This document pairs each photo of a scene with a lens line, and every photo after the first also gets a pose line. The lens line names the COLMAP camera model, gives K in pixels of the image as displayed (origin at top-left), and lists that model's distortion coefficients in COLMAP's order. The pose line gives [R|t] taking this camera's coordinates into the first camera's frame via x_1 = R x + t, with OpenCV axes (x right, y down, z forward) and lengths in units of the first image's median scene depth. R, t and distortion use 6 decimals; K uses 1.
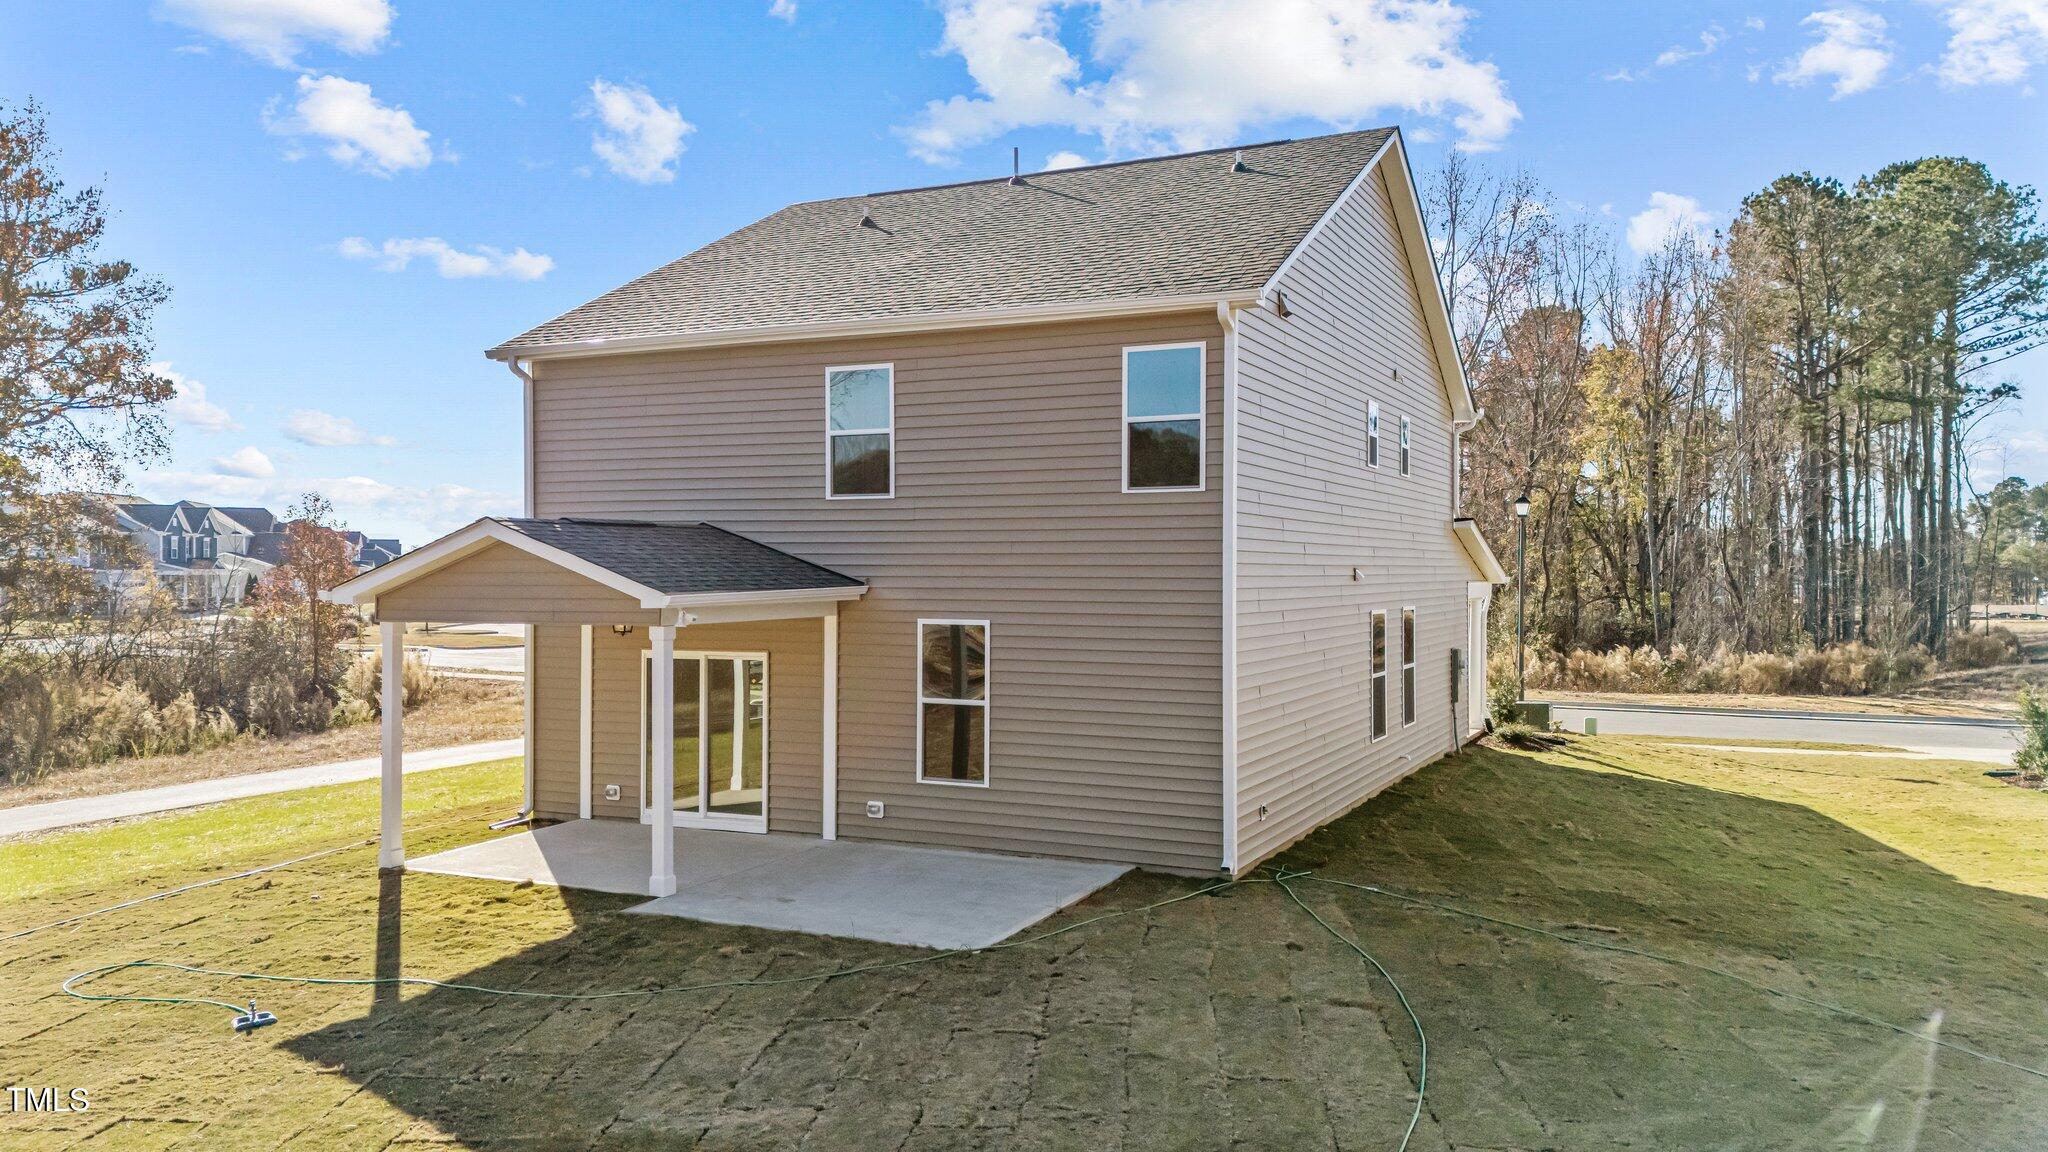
lens RADIAL K [[1517.8, 0, 984.5], [0, 1517.8, 533.0], [0, 0, 1]] dist [0.064153, -0.046203]
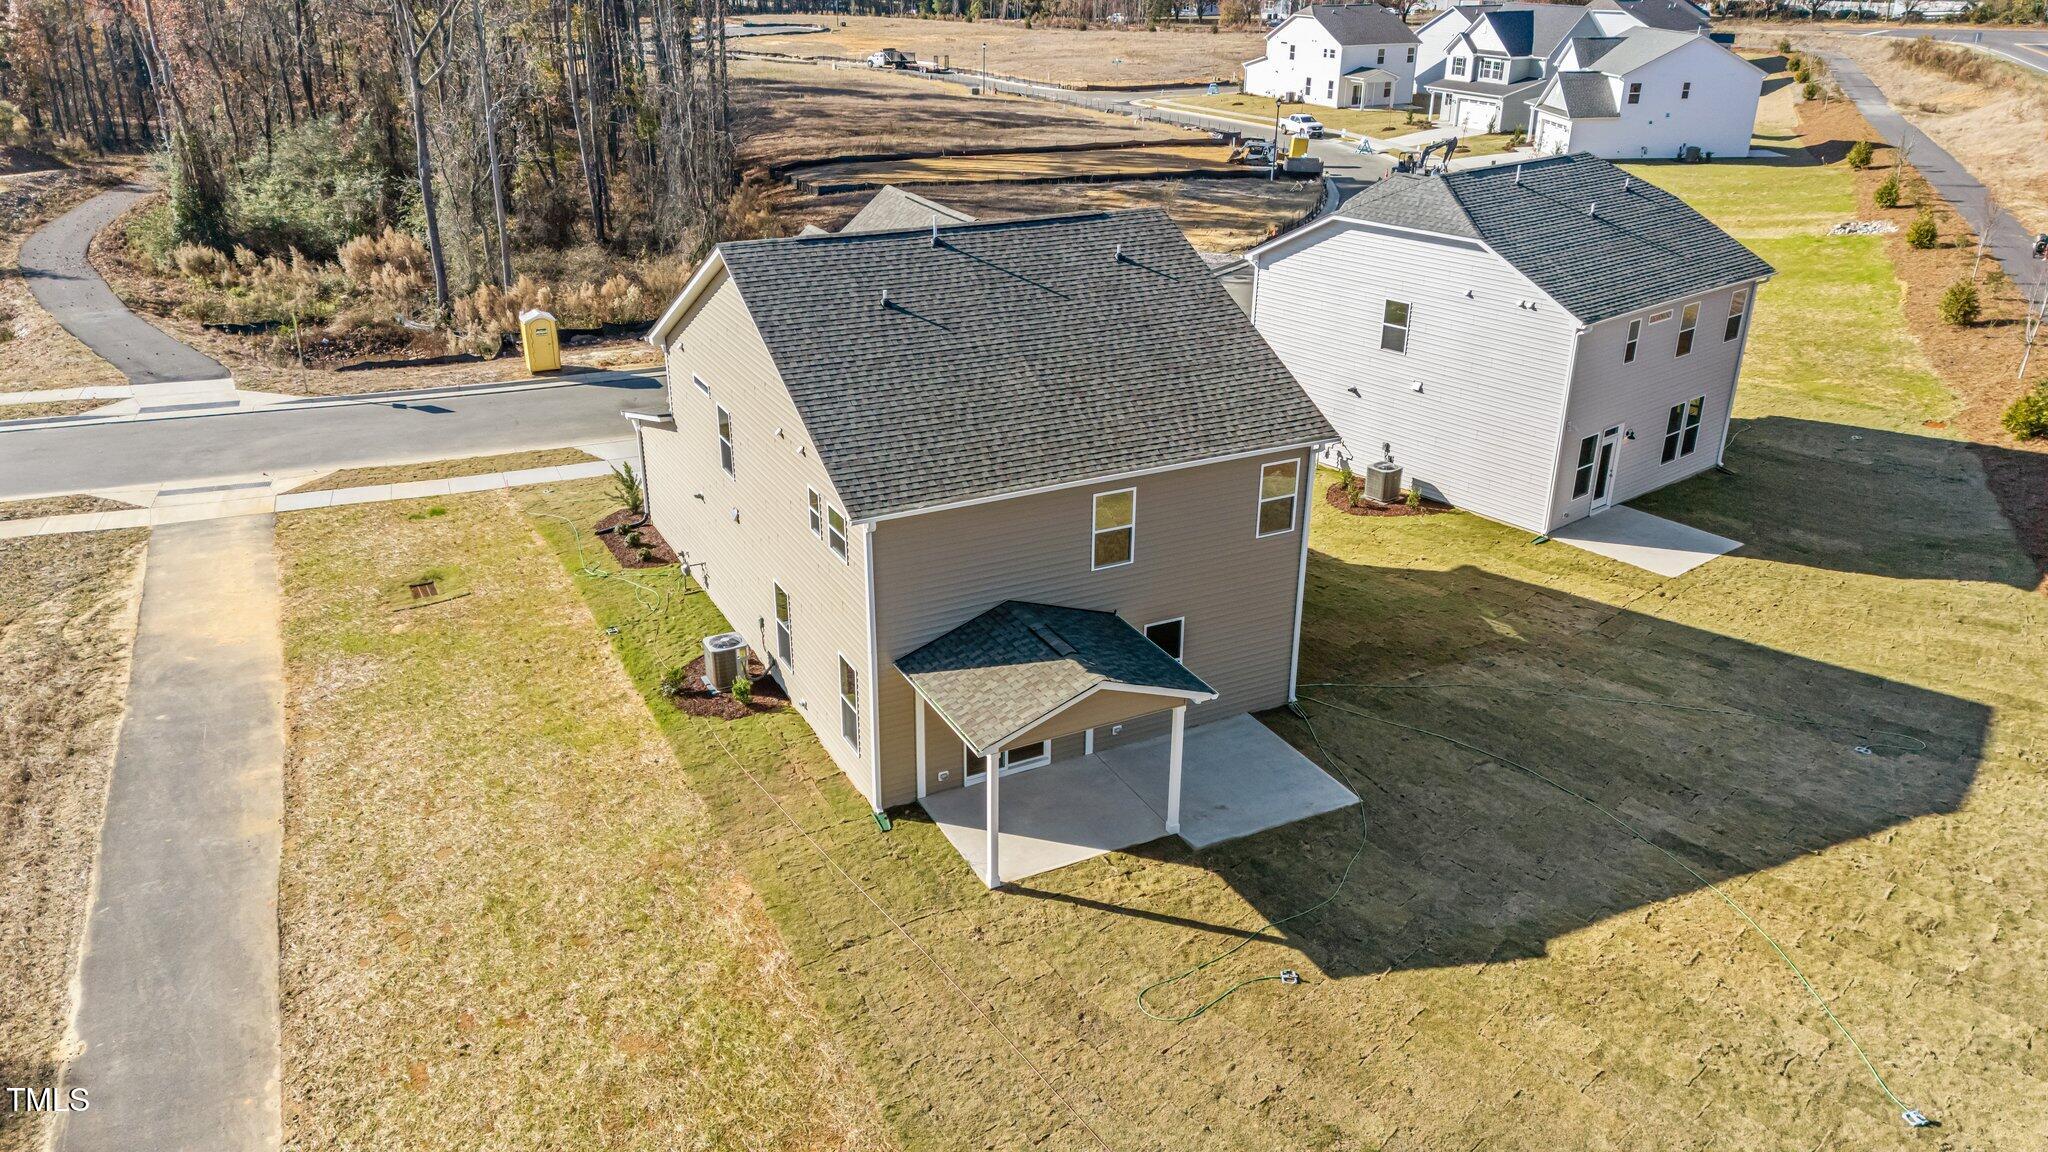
lens RADIAL K [[1517.8, 0, 951.8], [0, 1517.8, 587.4], [0, 0, 1]] dist [0.064153, -0.046203]
pose [[0.621113, -0.323132, 0.714006, -1.396652], [-0.005361, 0.909273, 0.416166, -0.698688], [-0.783702, -0.262314, 0.563029, 0.213650]]
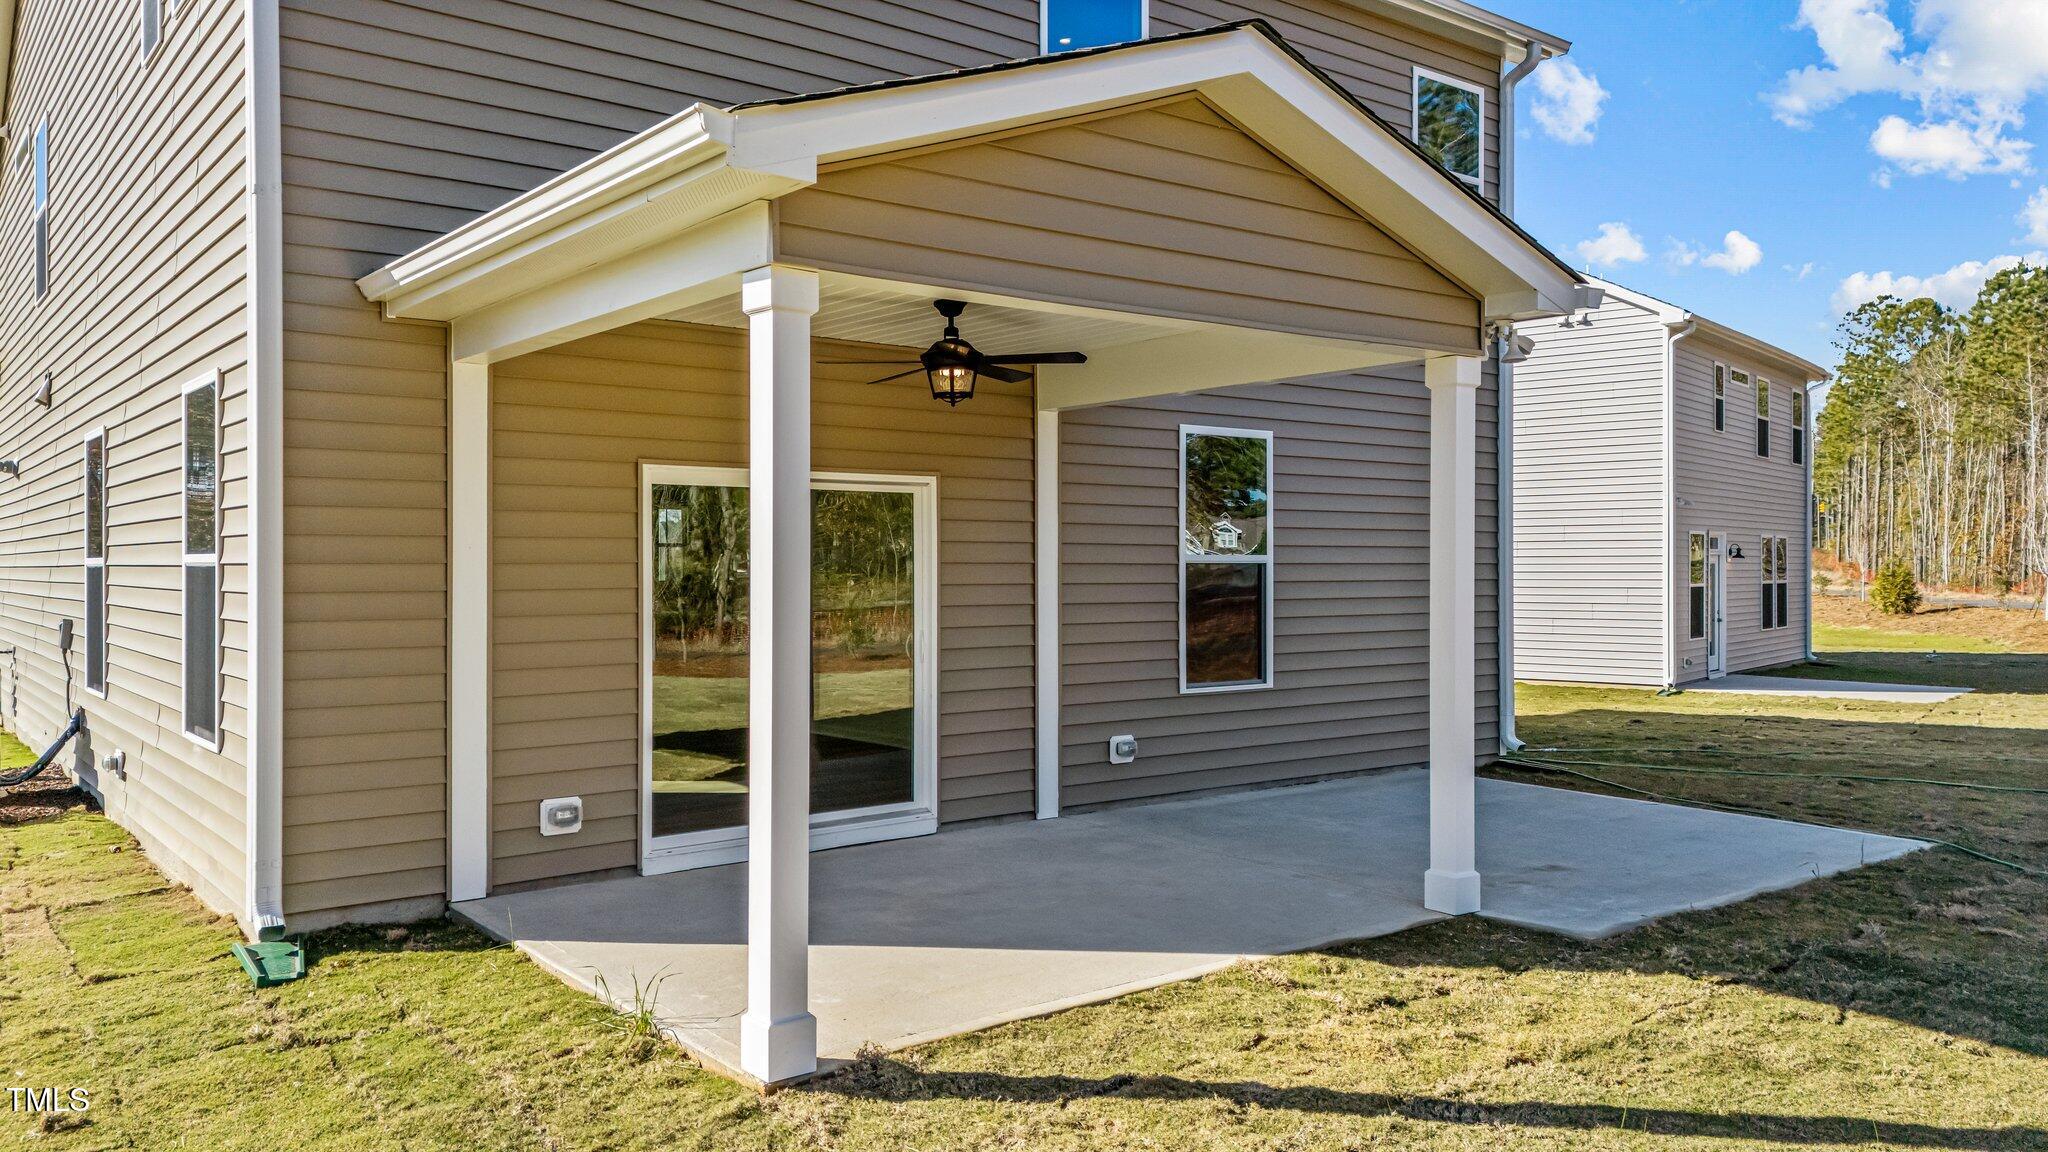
lens RADIAL K [[1517.8, 0, 1017.5], [0, 1517.8, 574.2], [0, 0, 1]] dist [0.064153, -0.046203]
pose [[0.426951, -0.001764, 0.904273, -0.619010], [-0.017514, 0.999794, 0.010219, 0.111256], [-0.904105, -0.020200, 0.426832, 0.800432]]
